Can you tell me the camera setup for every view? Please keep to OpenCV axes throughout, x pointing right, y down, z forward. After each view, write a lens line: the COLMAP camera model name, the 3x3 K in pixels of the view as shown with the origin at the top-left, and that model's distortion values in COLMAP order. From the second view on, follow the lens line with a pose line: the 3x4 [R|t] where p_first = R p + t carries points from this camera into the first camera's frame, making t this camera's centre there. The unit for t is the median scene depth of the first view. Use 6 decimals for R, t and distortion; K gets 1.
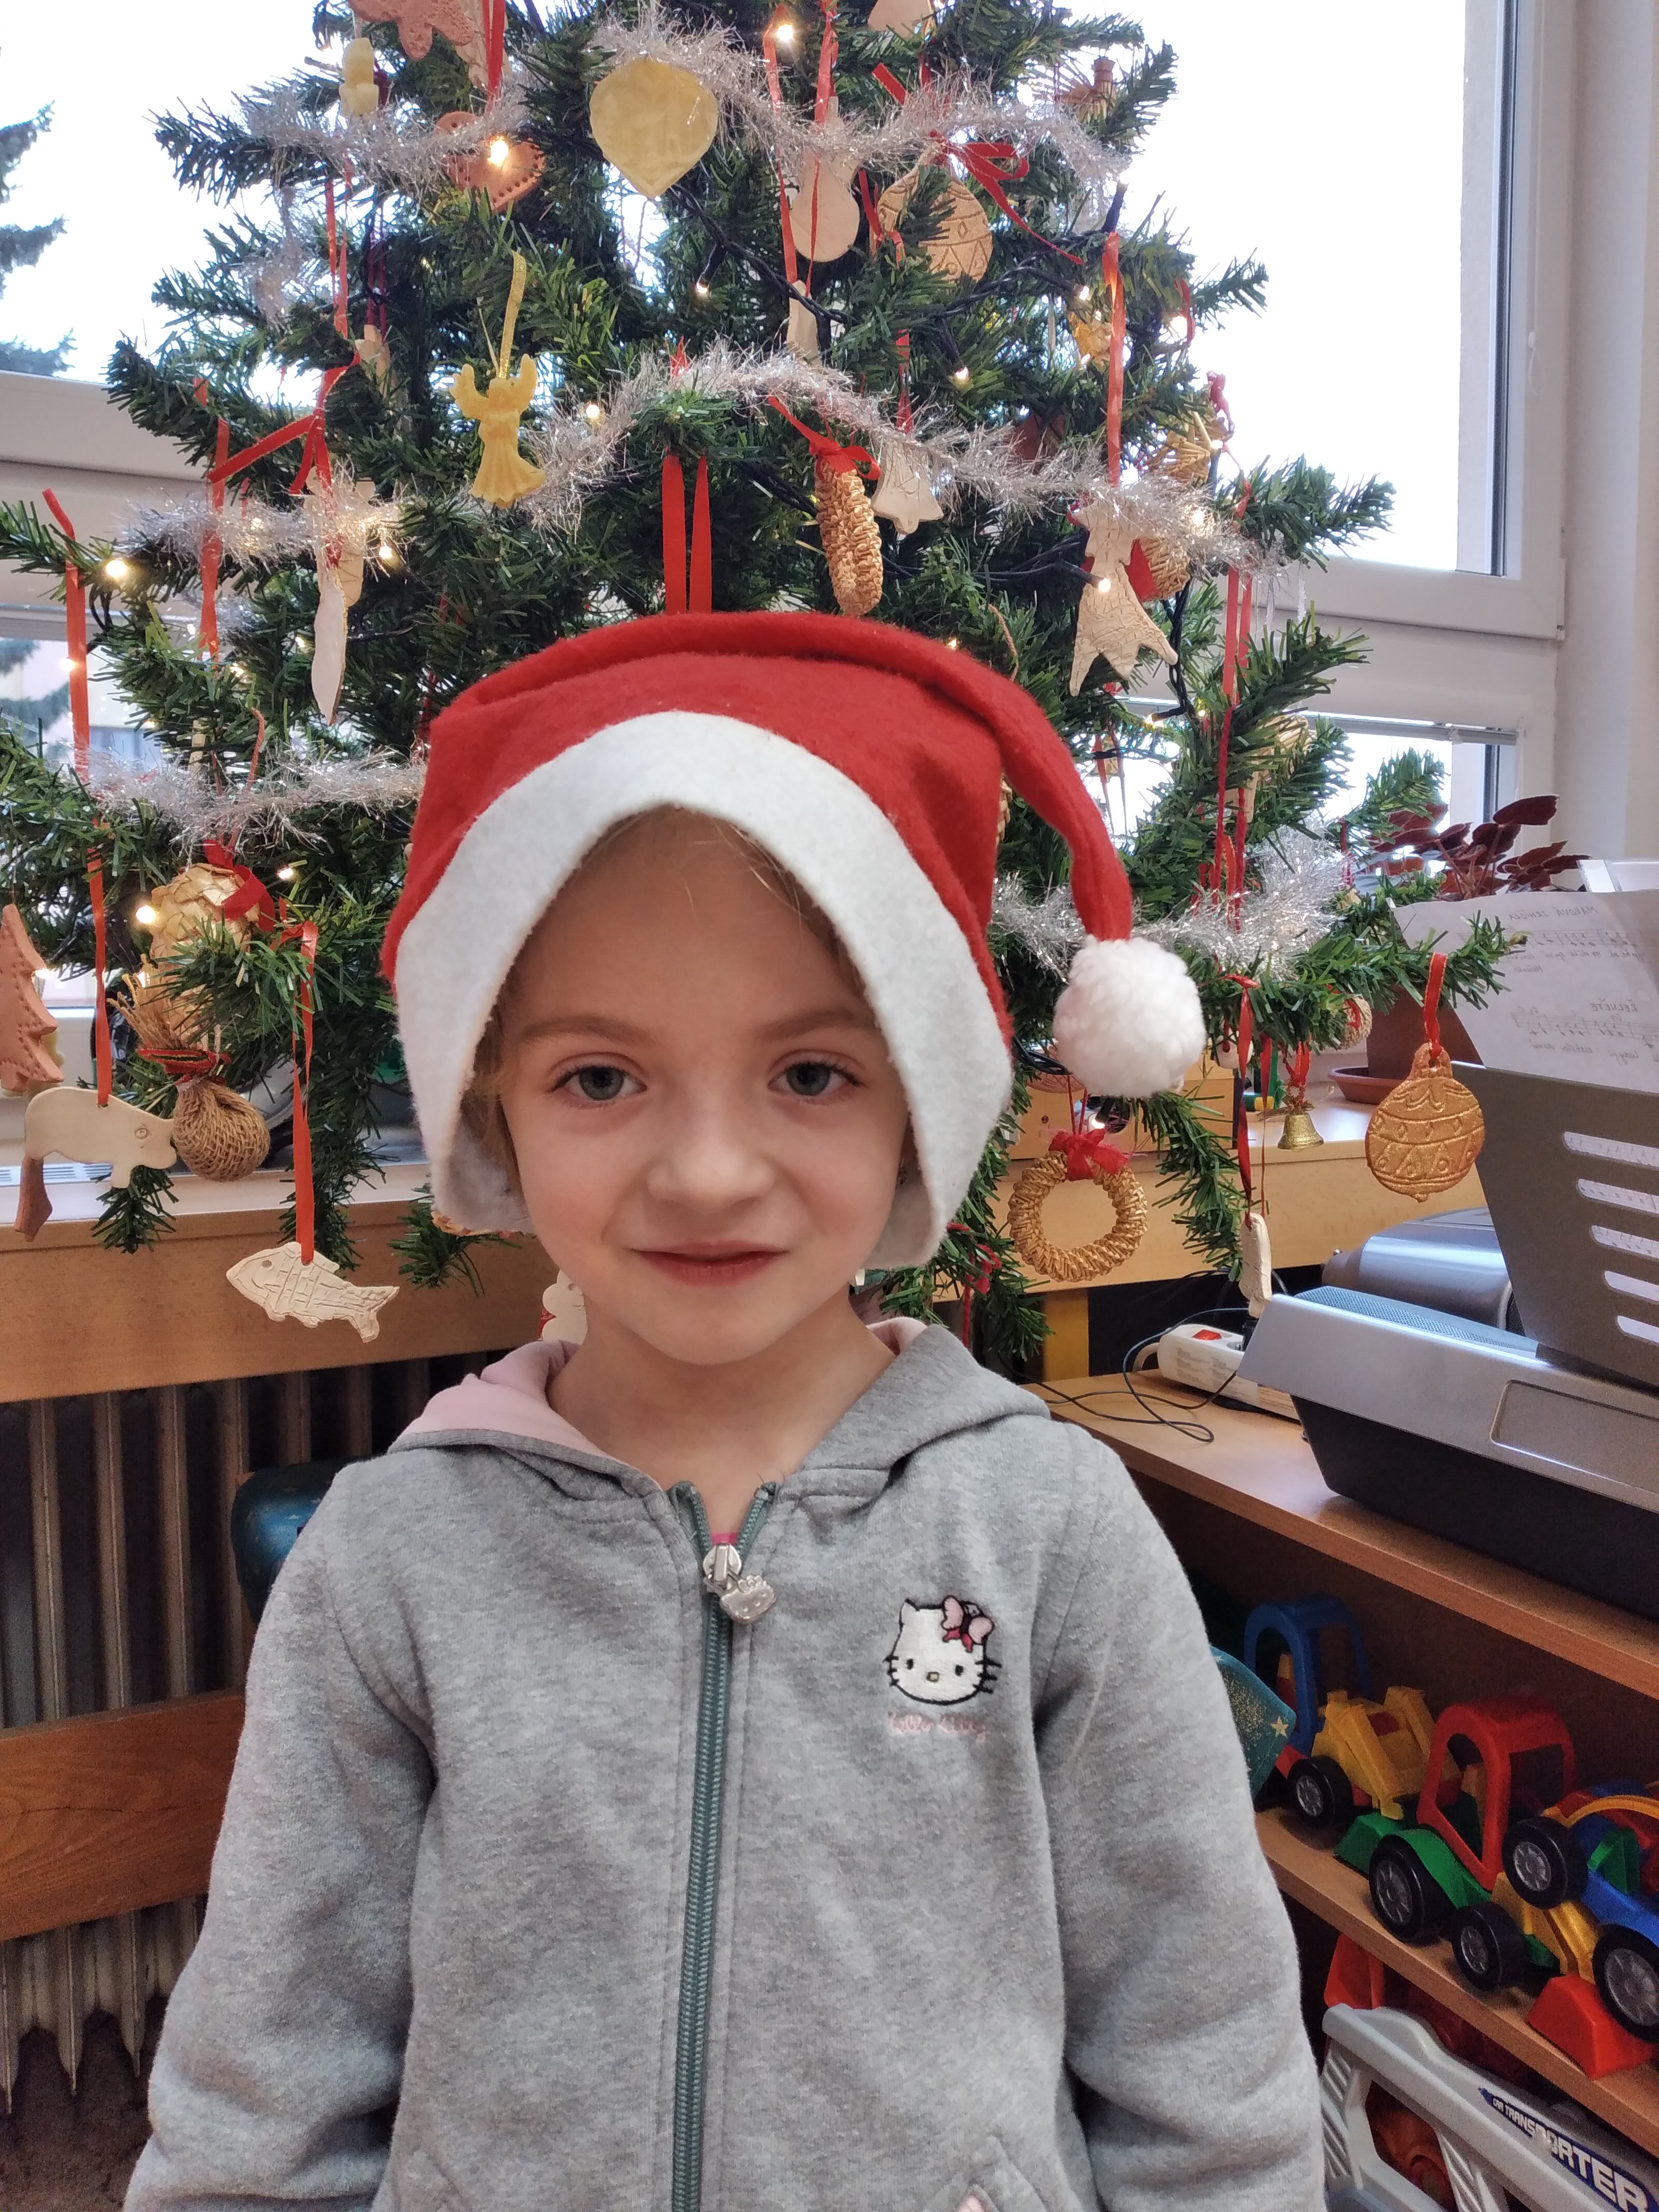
lens RADIAL K [[1708.3, 0, 832.0], [0, 1708.3, 1106.0], [0, 0, 1]] dist [-0.007339, -0.014972]
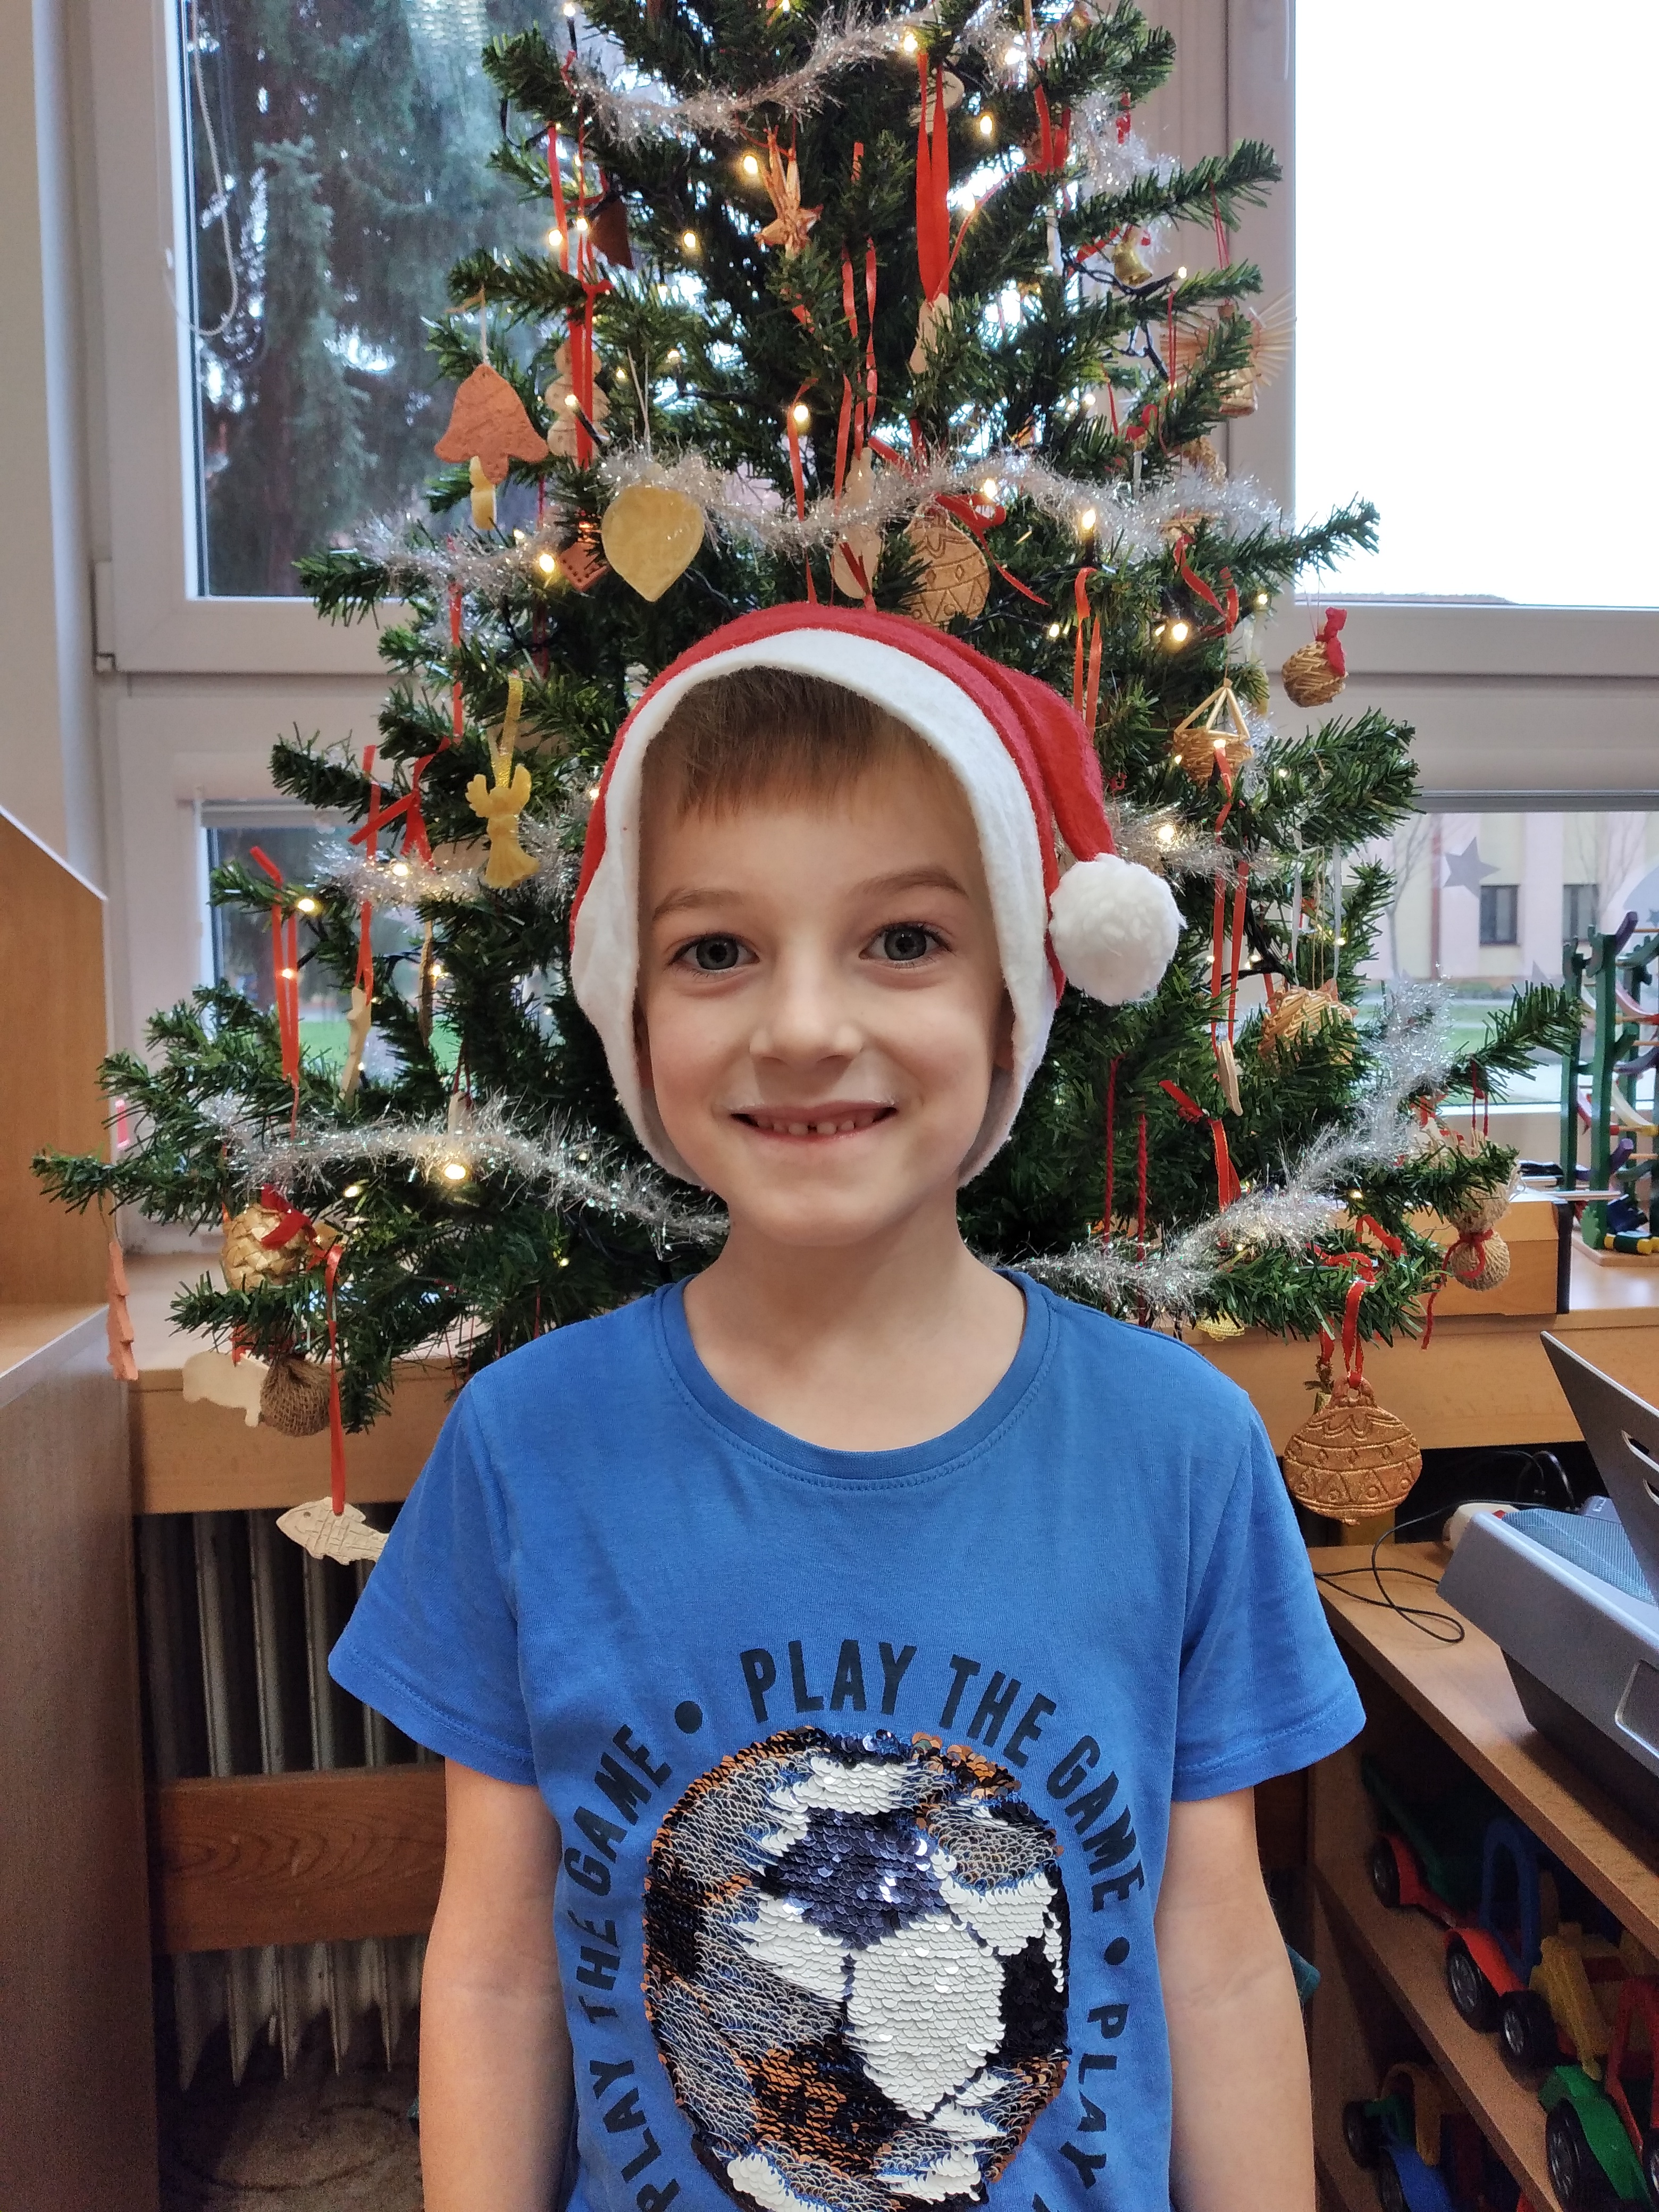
lens RADIAL K [[1708.3, 0, 880.3], [0, 1708.3, 1095.4], [0, 0, 1]] dist [-0.007339, -0.014972]
pose [[0.939614, 0.016185, -0.341854, 0.396197], [-0.014362, 0.999866, 0.007863, -0.187630], [0.341935, -0.002478, 0.939720, -0.030600]]
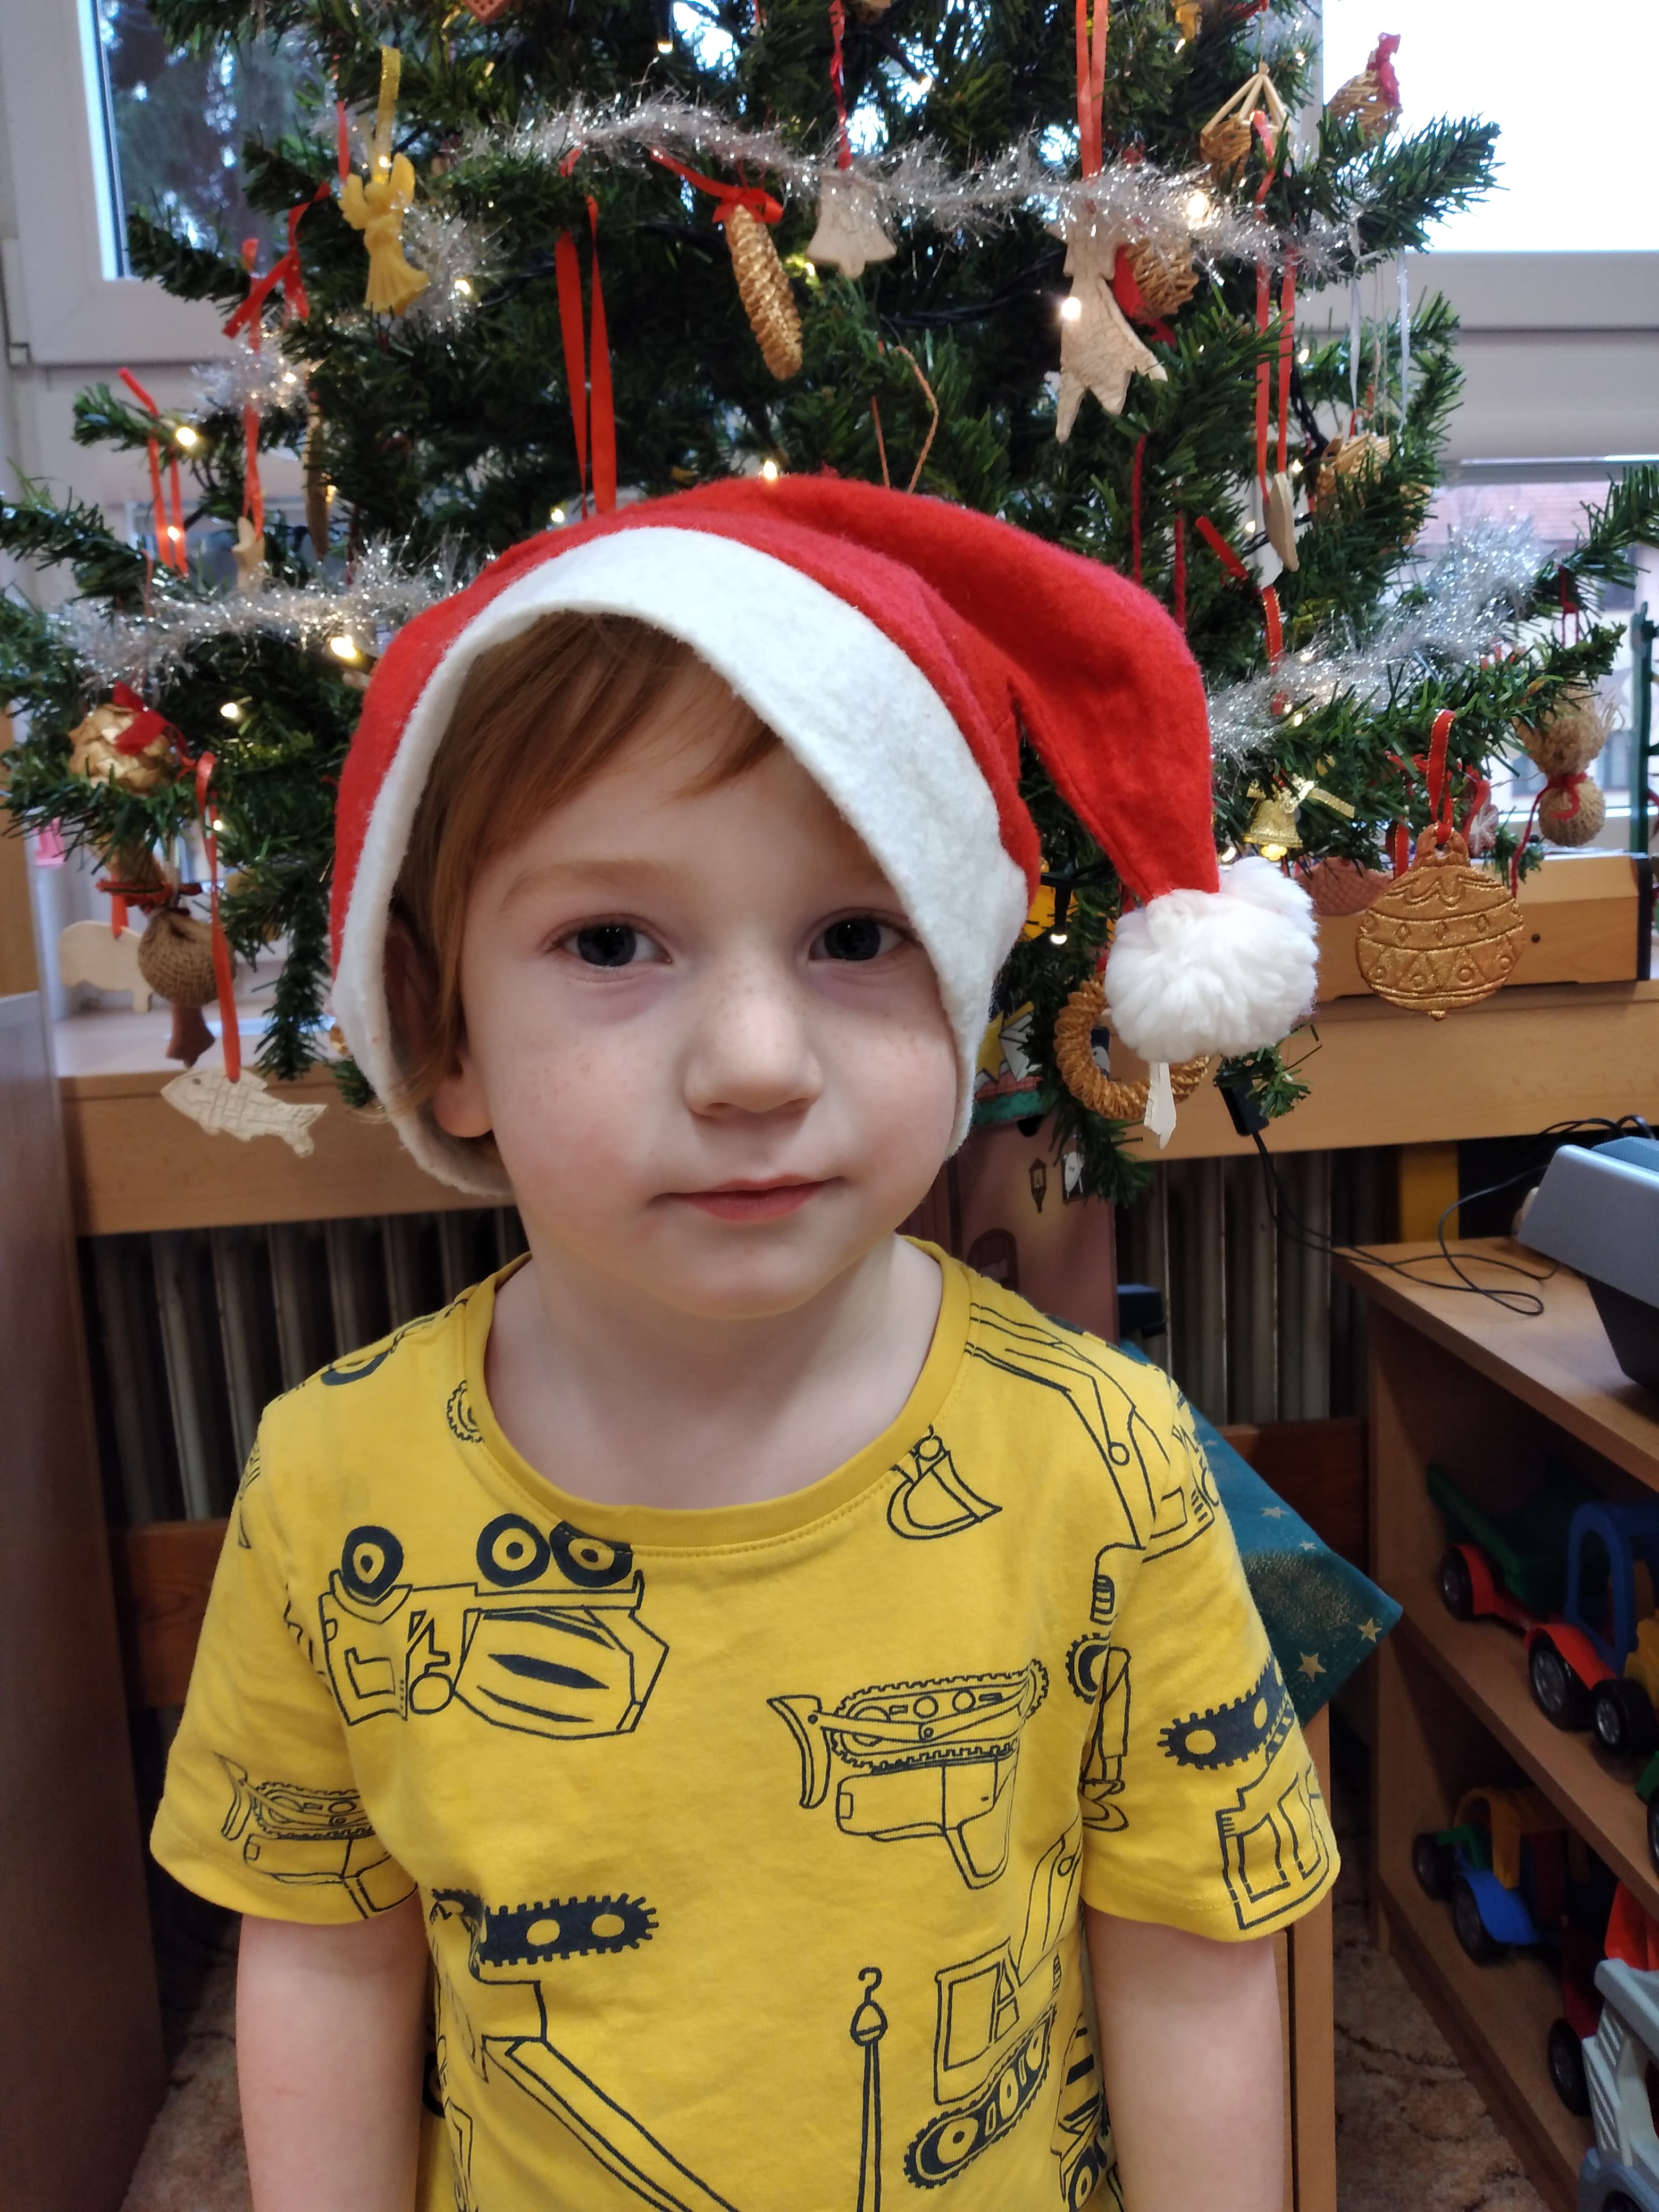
lens RADIAL K [[1708.3, 0, 881.7], [0, 1708.3, 1096.3], [0, 0, 1]] dist [-0.007339, -0.014972]
pose [[0.934439, 0.009061, -0.356007, 0.361742], [0.018160, 0.997163, 0.073047, 0.025843], [0.355659, -0.074723, 0.931624, 0.129651]]
